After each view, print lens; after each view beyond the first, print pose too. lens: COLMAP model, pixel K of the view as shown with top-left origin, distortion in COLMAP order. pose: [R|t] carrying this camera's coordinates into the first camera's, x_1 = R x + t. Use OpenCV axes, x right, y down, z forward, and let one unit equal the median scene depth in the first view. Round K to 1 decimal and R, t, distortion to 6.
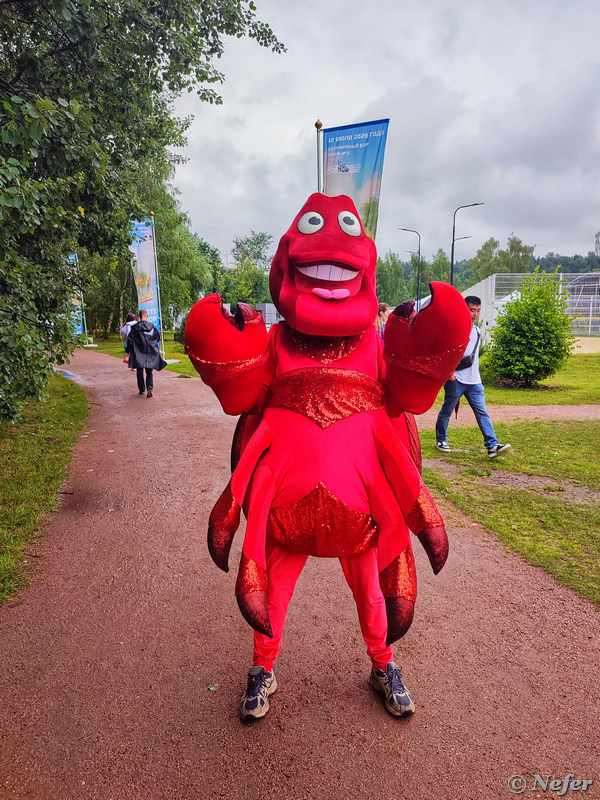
lens RADIAL K [[578.4, 0, 300.0], [0, 578.4, 400.0], [0, 0, 1]] dist [0.043406, -0.051628]
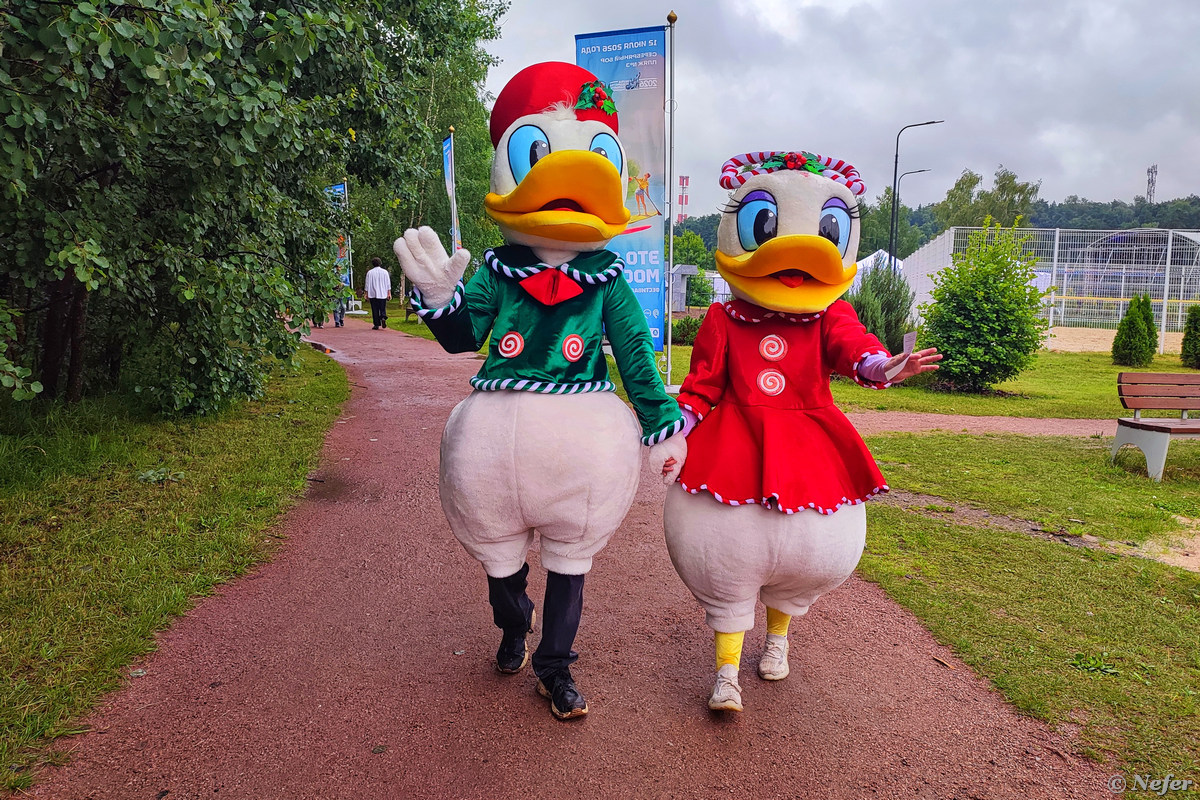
lens RADIAL K [[892.2, 0, 600.2], [0, 892.2, 386.5], [0, 0, 1]] dist [0.031563, -0.003187]
pose [[0.996035, 0.041138, -0.078883, 0.040807], [-0.043346, 0.998709, -0.026488, 0.021536], [0.077691, 0.029802, 0.996532, -0.101889]]
